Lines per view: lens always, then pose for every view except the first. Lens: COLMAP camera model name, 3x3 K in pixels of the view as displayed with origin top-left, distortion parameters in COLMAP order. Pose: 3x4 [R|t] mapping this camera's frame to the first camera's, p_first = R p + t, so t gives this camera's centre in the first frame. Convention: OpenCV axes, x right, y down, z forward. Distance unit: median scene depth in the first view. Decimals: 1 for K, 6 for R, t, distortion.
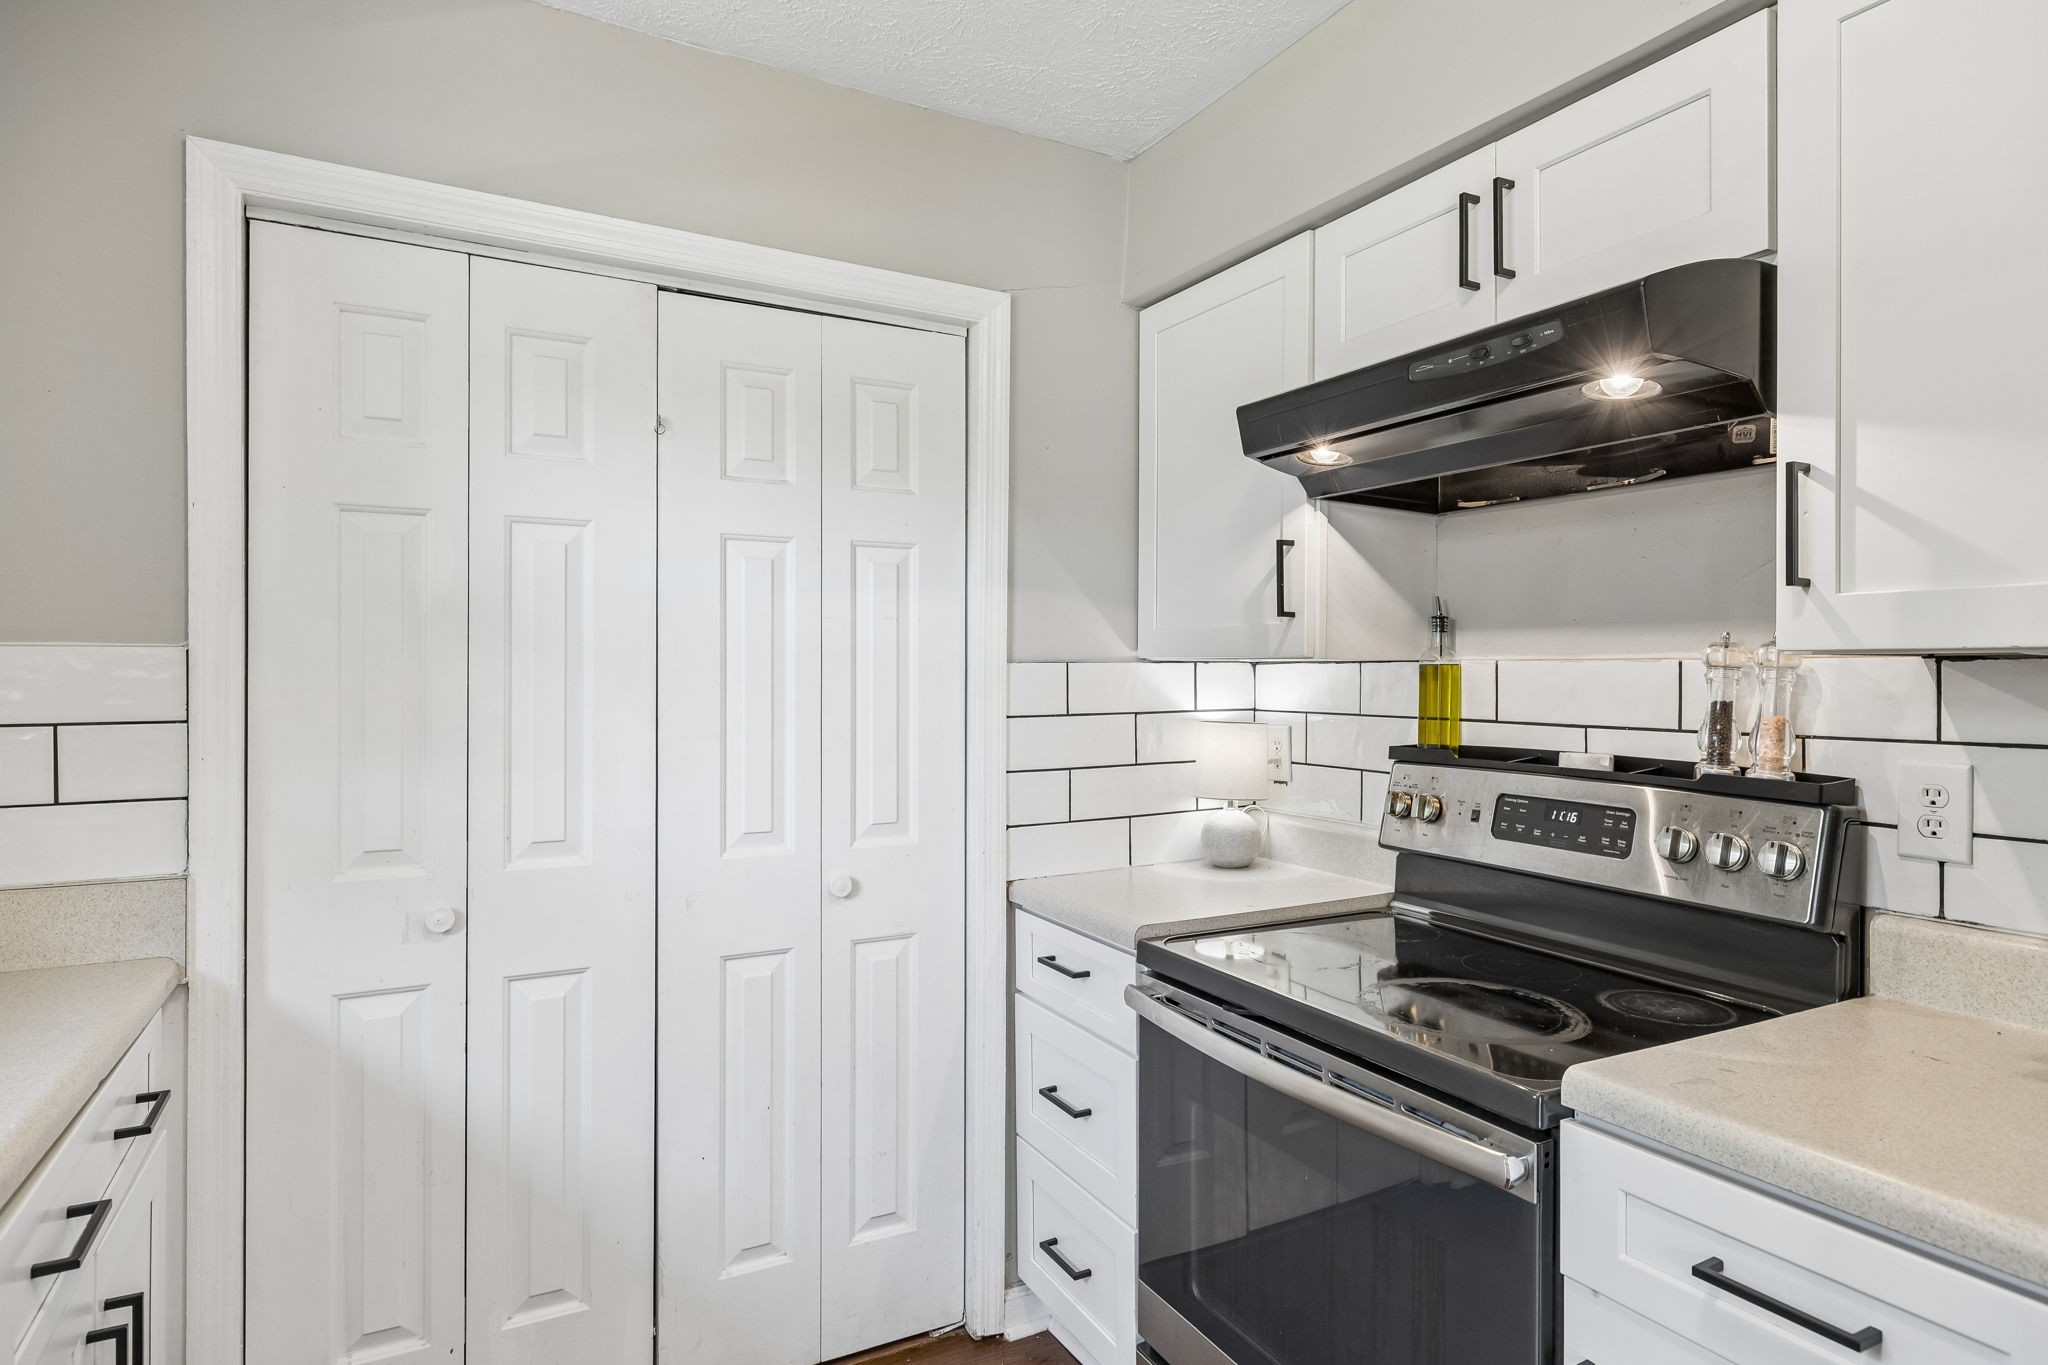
lens RADIAL K [[1060.9, 0, 1022.7], [0, 1060.9, 669.4], [0, 0, 1]] dist [0.002972, -0.000808]
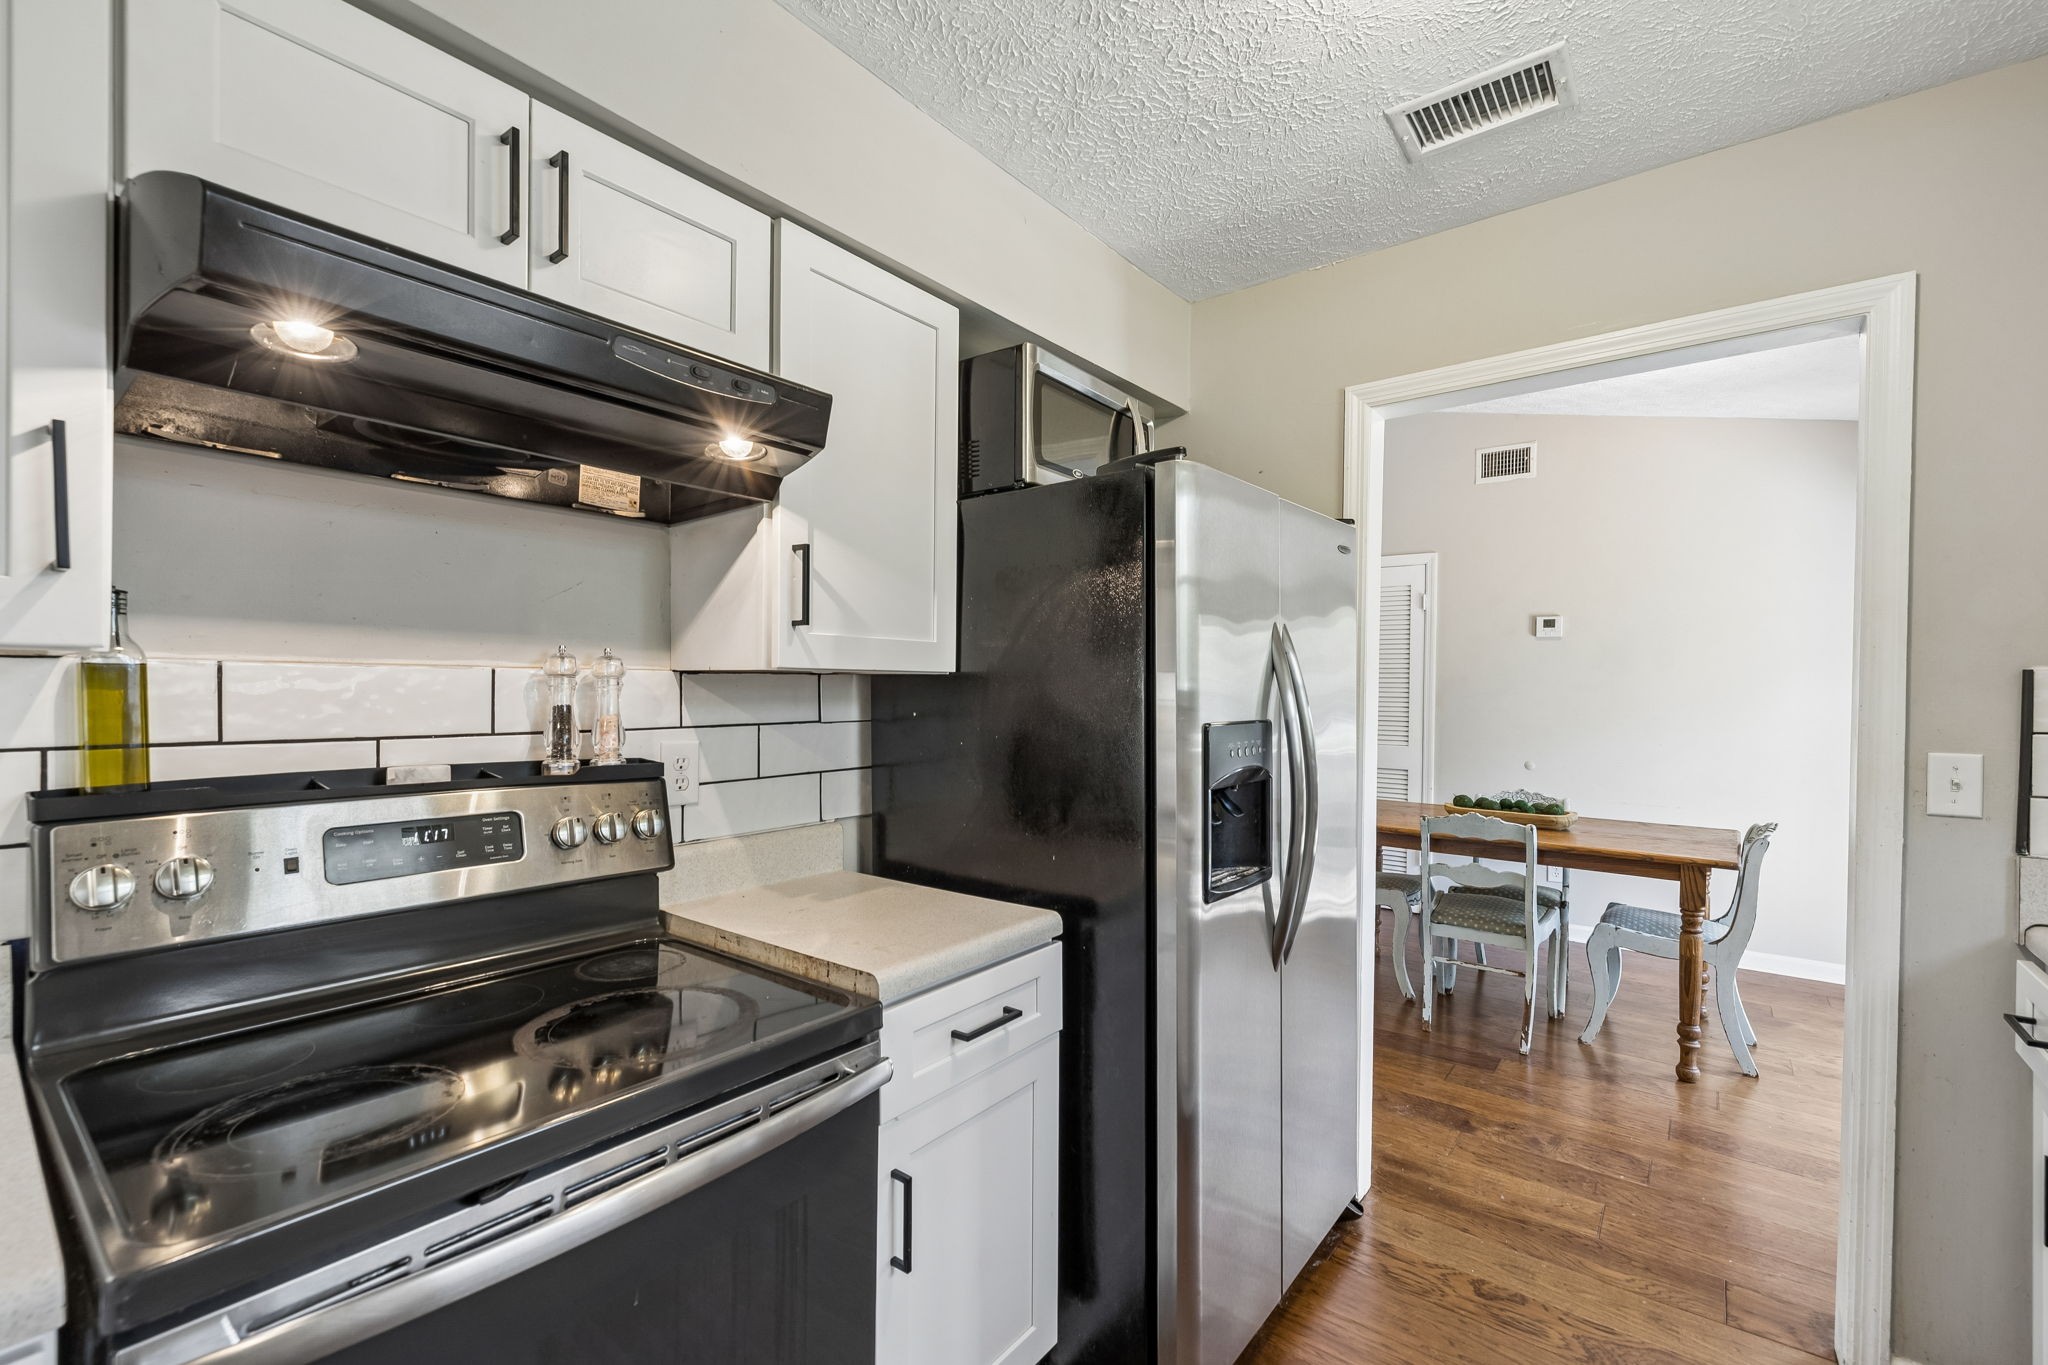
lens RADIAL K [[873.1, 0, 1013.4], [0, 873.1, 697.3], [0, 0, 1]] dist [-0.000258, -0.000173]
pose [[-0.376334, -0.013581, 0.926384, -0.400768], [-0.009961, 0.999894, 0.010612, 0.006179], [-0.926430, -0.005234, -0.376430, 0.872766]]
